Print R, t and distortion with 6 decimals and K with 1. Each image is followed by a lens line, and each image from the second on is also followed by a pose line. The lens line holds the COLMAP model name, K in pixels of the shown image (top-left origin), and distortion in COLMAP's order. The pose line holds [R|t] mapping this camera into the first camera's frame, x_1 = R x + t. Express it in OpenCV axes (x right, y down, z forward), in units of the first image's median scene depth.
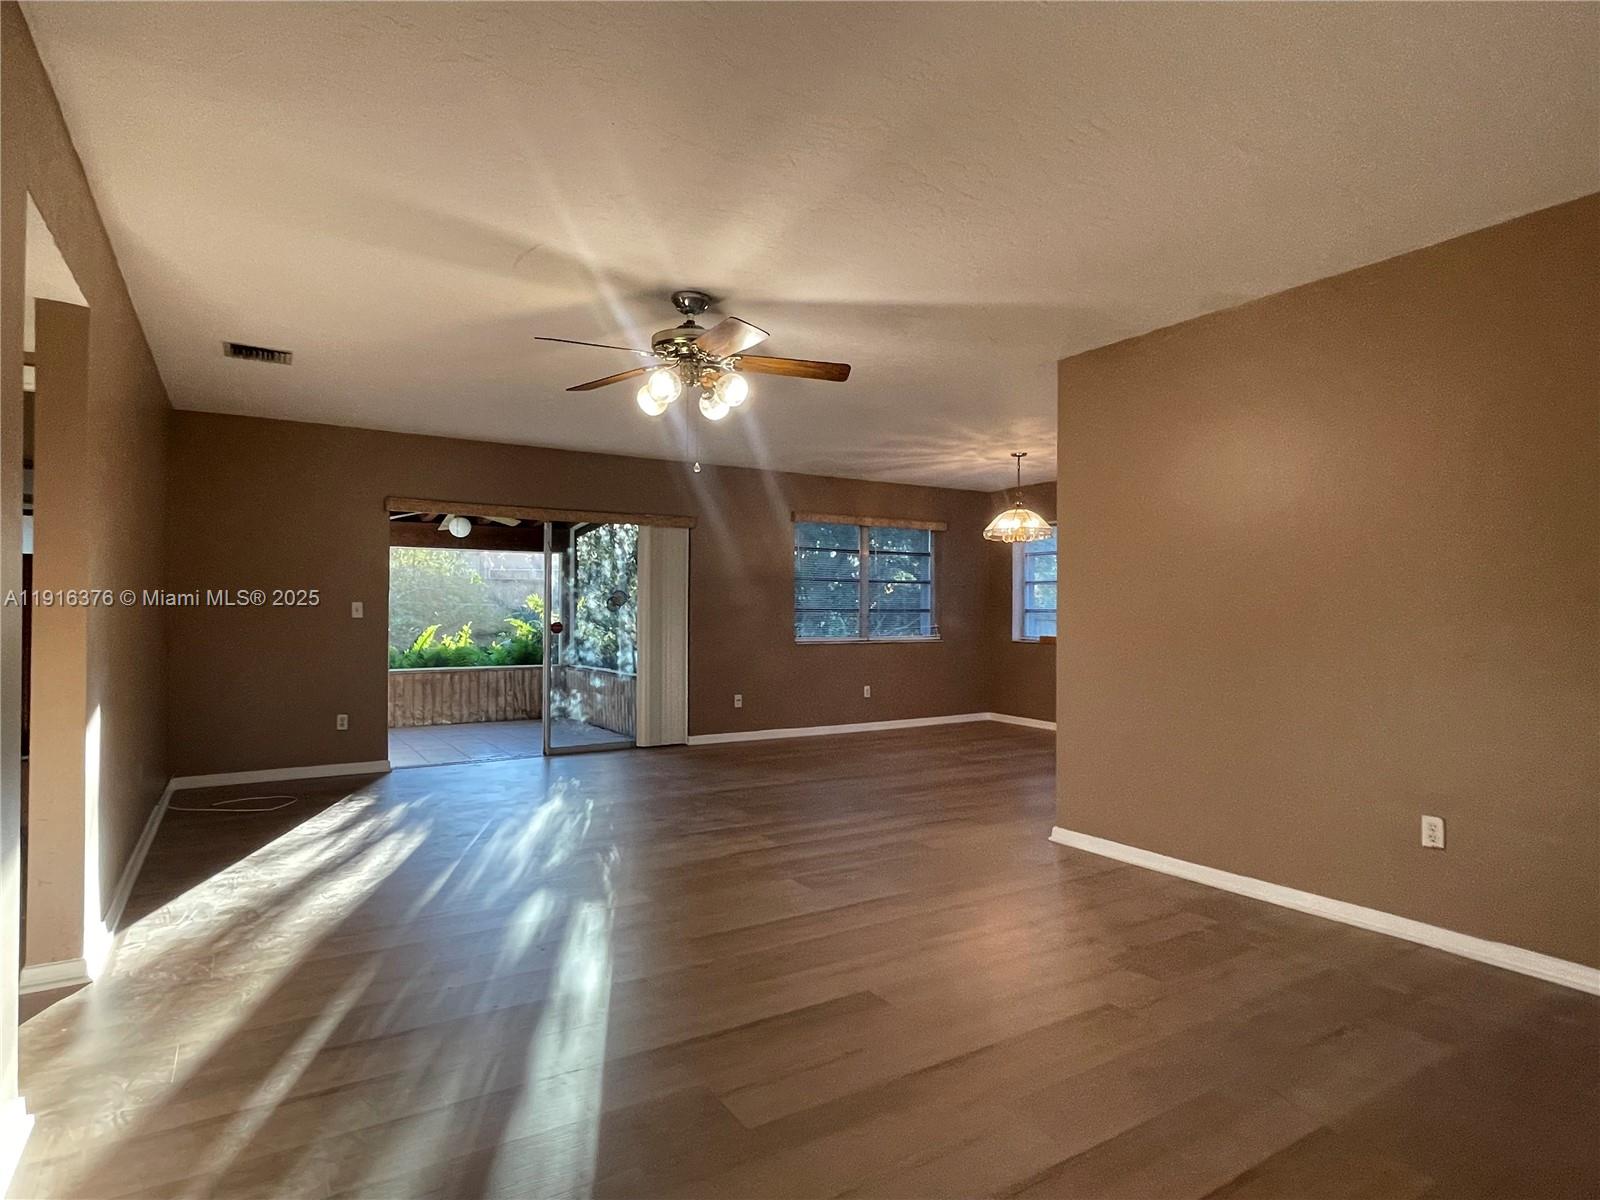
lens RADIAL K [[868.5, 0, 797.4], [0, 868.5, 601.9], [0, 0, 1]] dist [0.013835, -0.002347]
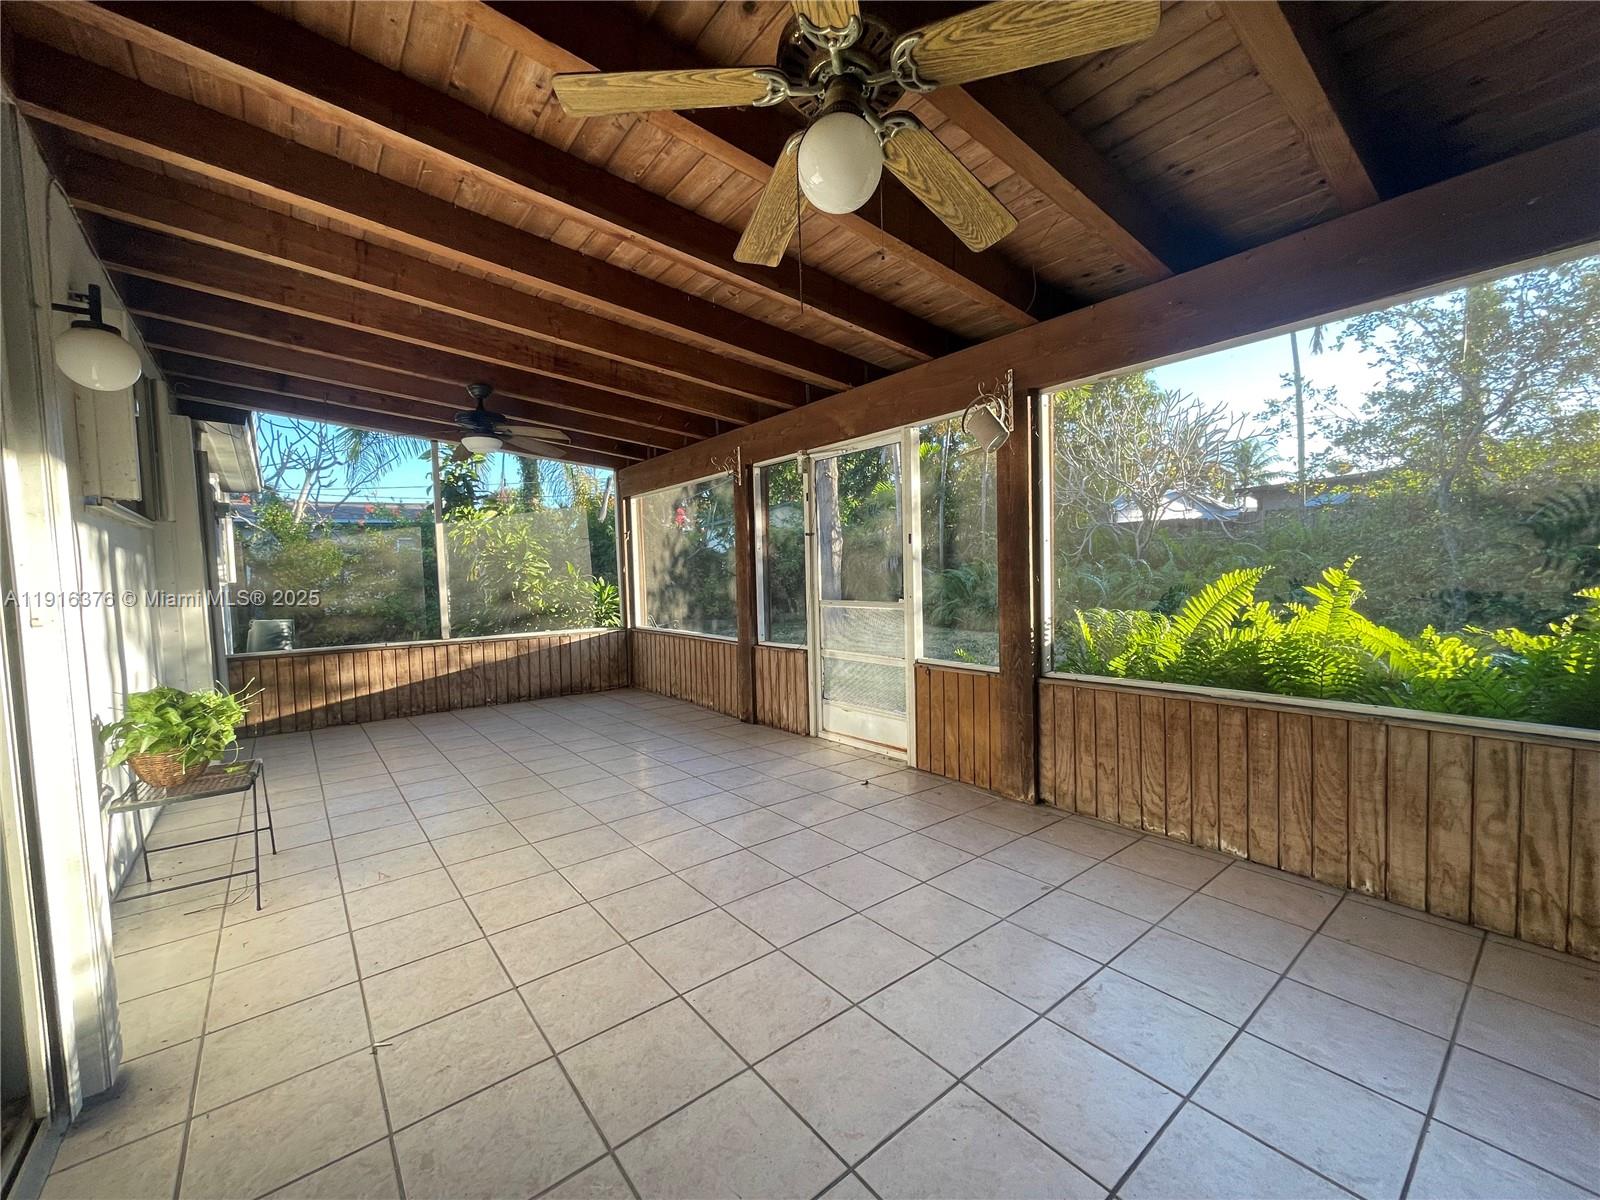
lens RADIAL K [[643.1, 0, 801.7], [0, 643.1, 598.1], [0, 0, 1]] dist [0.015477, 0.000226]
pose [[0.122357, 0.008260, -0.992452, -0.737078], [0.011171, 0.999891, 0.009699, 0.145174], [0.992423, -0.012273, 0.122251, 3.496765]]
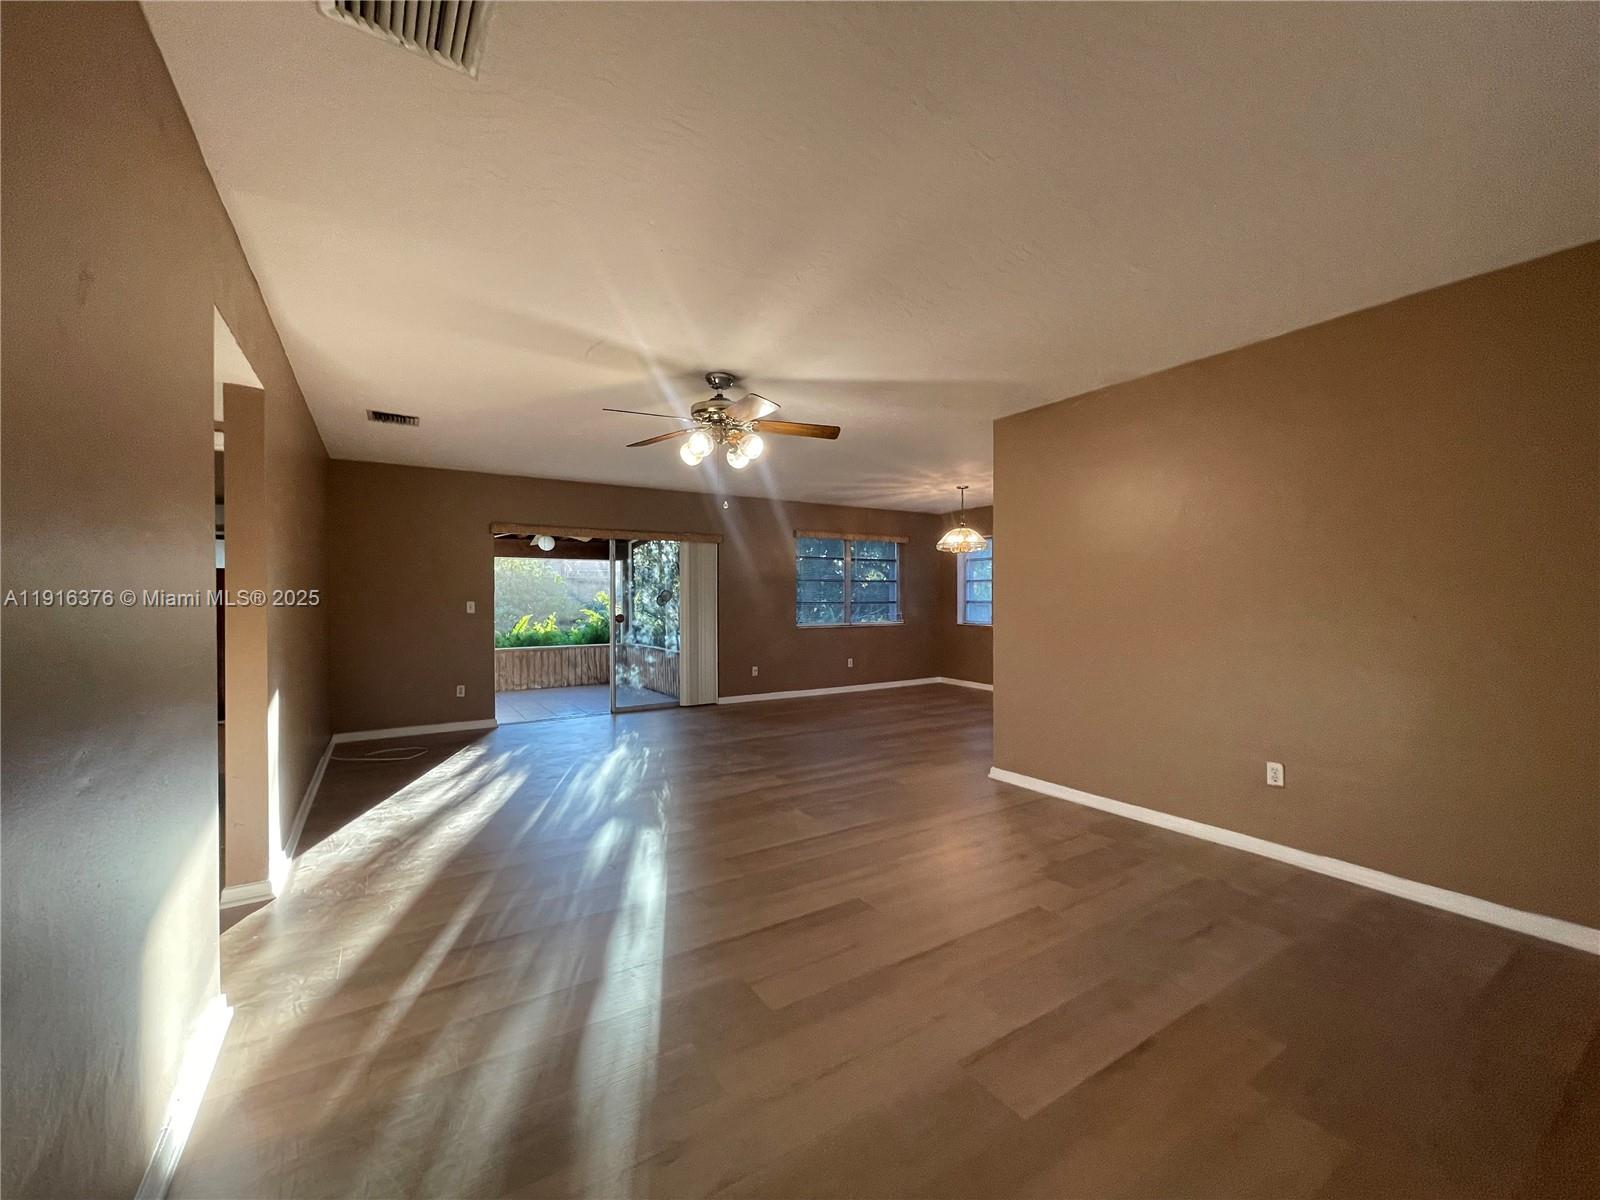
lens RADIAL K [[643.1, 0, 801.8], [0, 643.1, 603.1], [0, 0, 1]] dist [0.015477, 0.000226]
pose [[0.999949, -0.007114, 0.007118, -0.005753], [0.007012, 0.999873, 0.014324, -0.014318], [-0.007219, -0.014274, 0.999872, 0.007093]]
